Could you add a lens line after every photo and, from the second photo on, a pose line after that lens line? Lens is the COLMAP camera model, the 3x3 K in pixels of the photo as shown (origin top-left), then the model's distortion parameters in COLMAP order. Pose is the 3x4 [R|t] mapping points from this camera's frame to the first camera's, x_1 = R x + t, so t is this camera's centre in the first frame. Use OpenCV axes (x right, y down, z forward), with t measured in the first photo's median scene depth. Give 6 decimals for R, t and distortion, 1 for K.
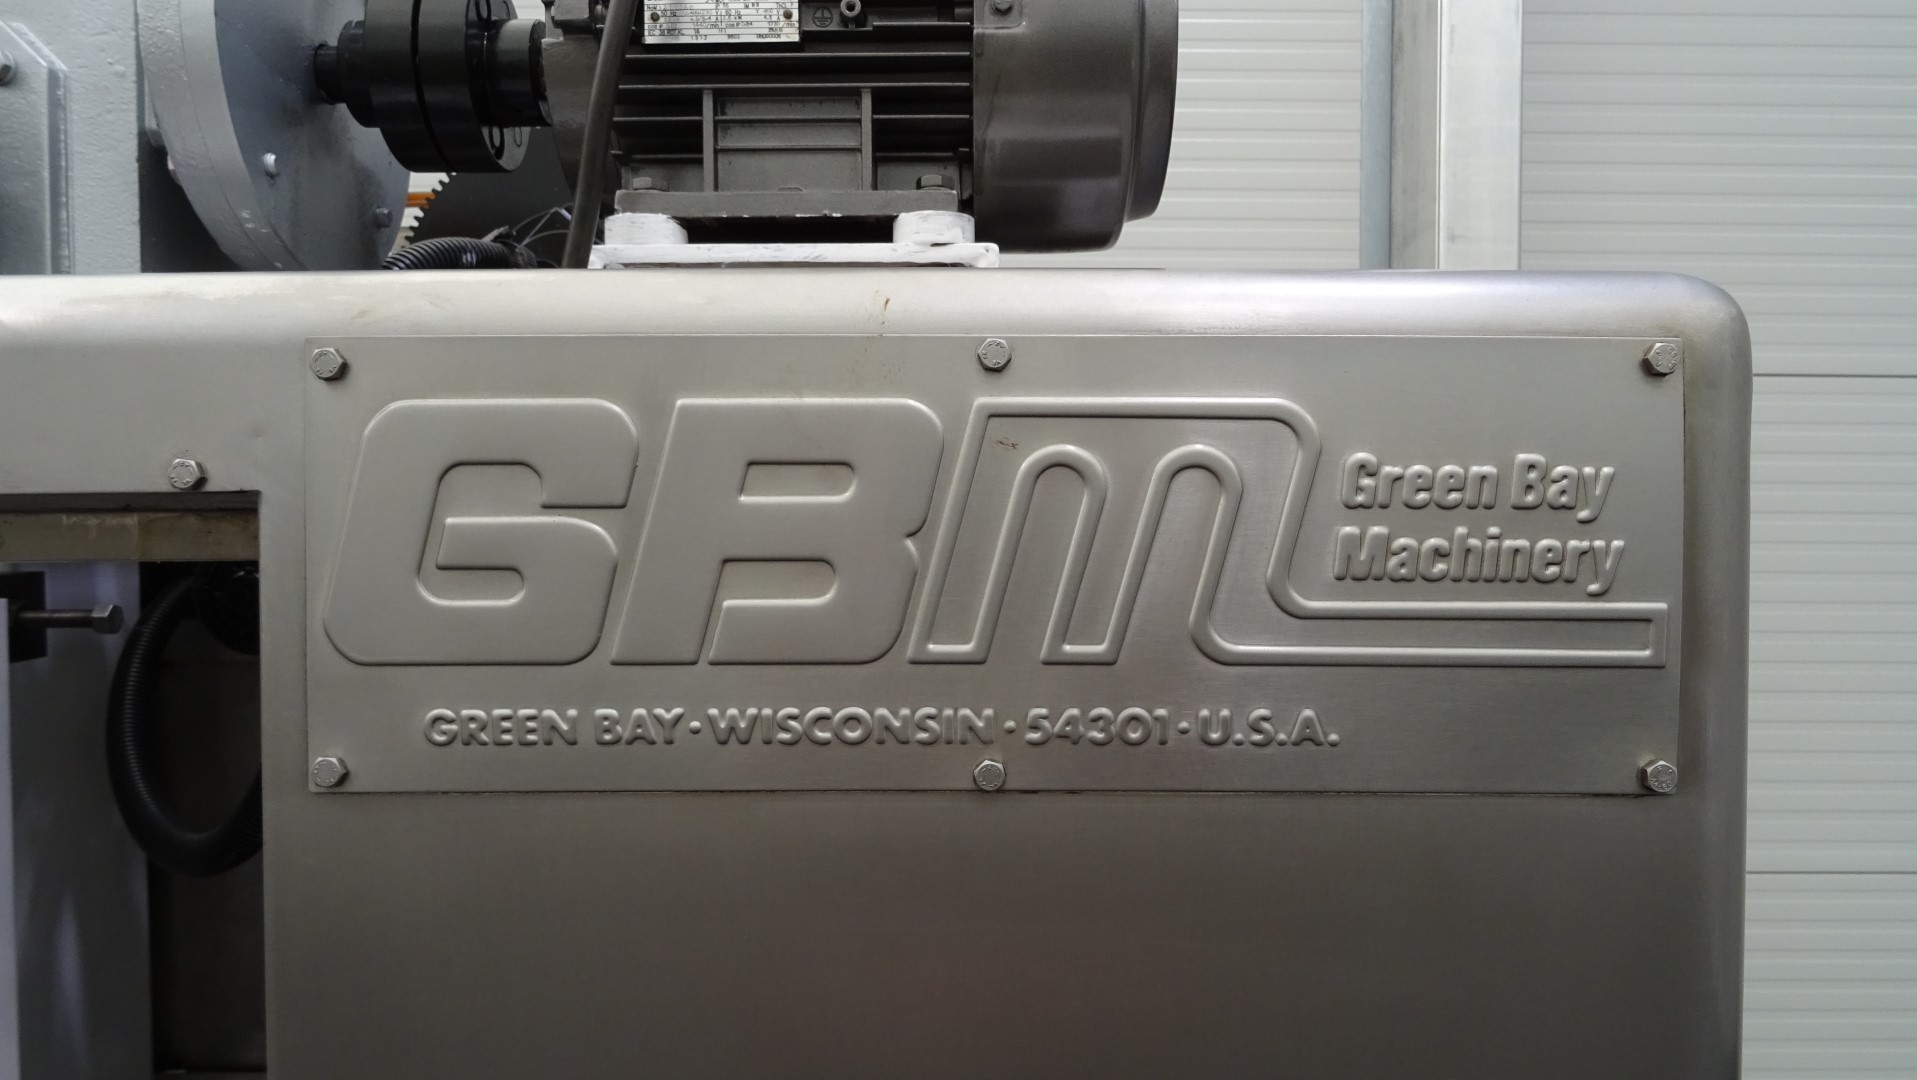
lens RADIAL K [[1379.5, 0, 956.2], [0, 1379.5, 534.7], [0, 0, 1]] dist [-0.008185, 0.002384]
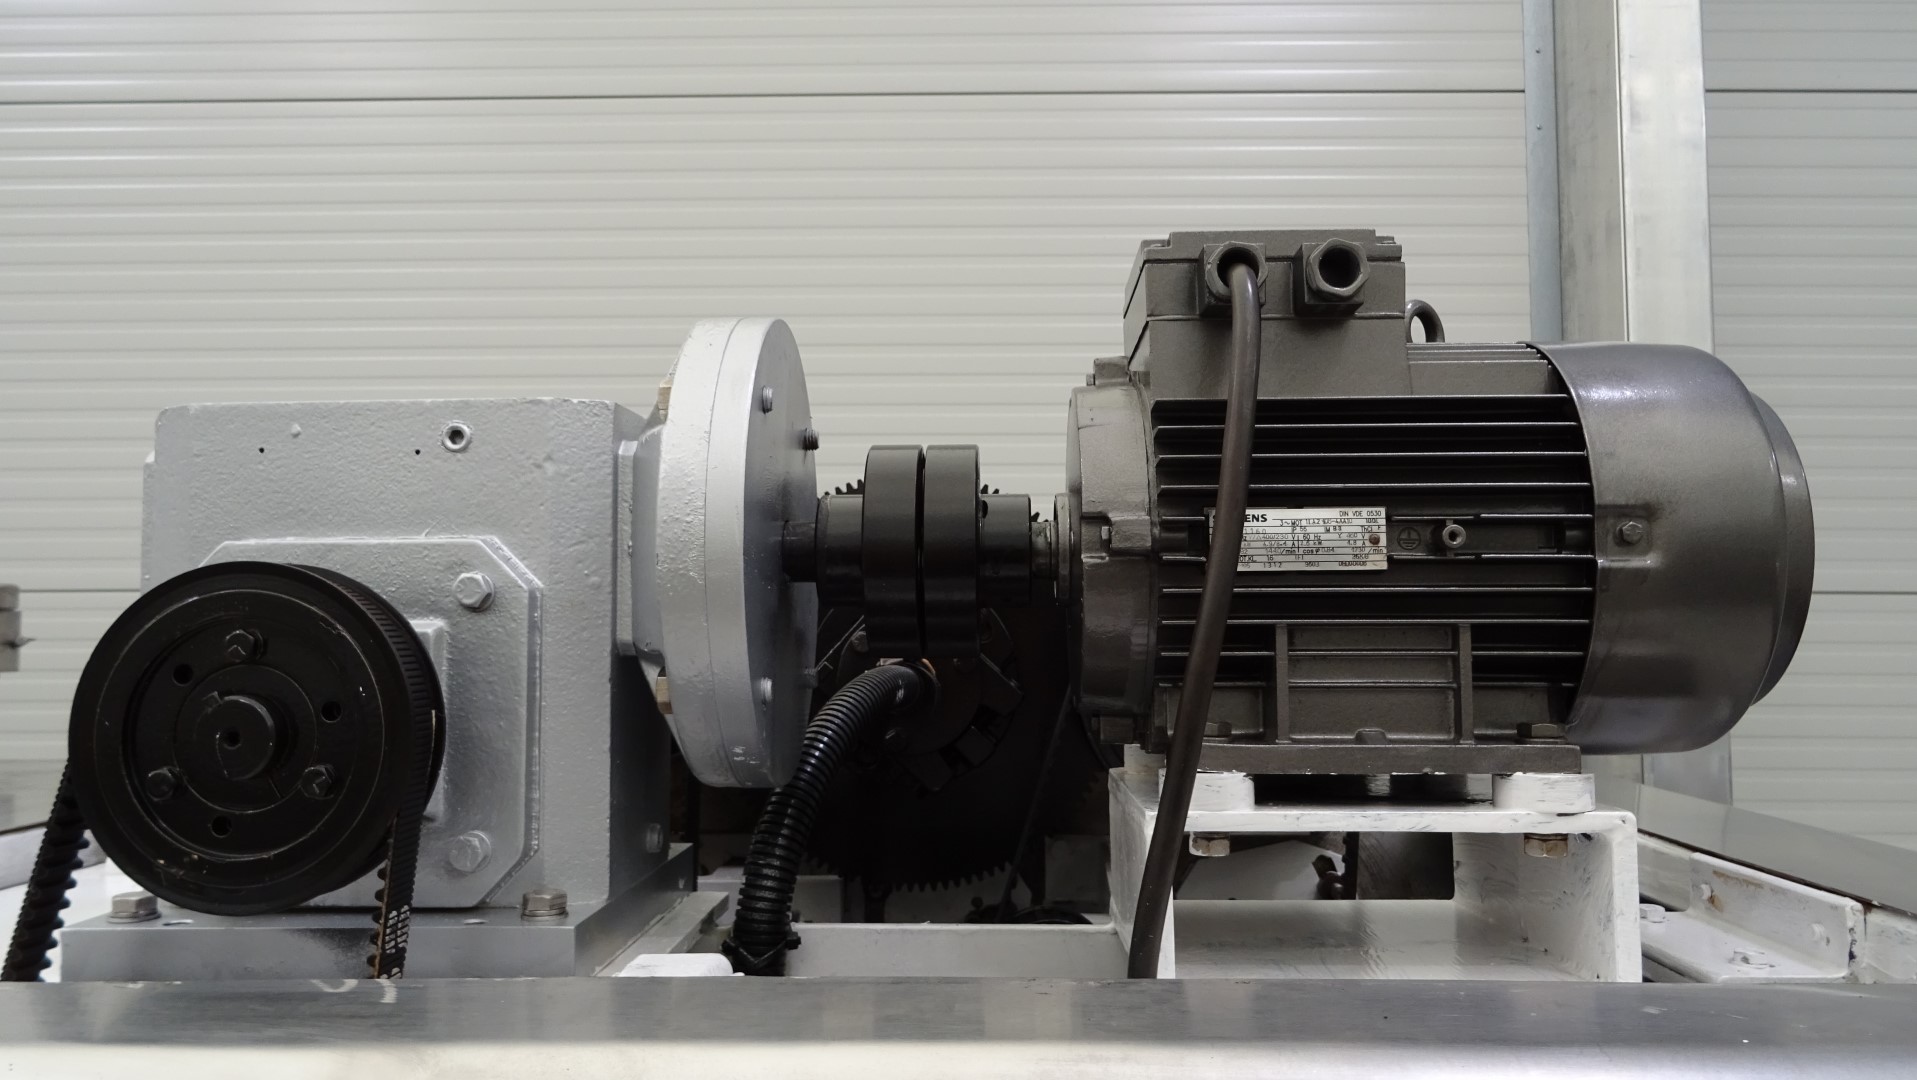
lens RADIAL K [[1379.5, 0, 956.9], [0, 1379.5, 545.8], [0, 0, 1]] dist [-0.008185, 0.002384]
pose [[0.999679, 0.001756, -0.025276, -0.365337], [-0.003744, 0.996881, -0.078829, -0.302583], [0.025058, 0.078898, 0.996568, 0.117614]]
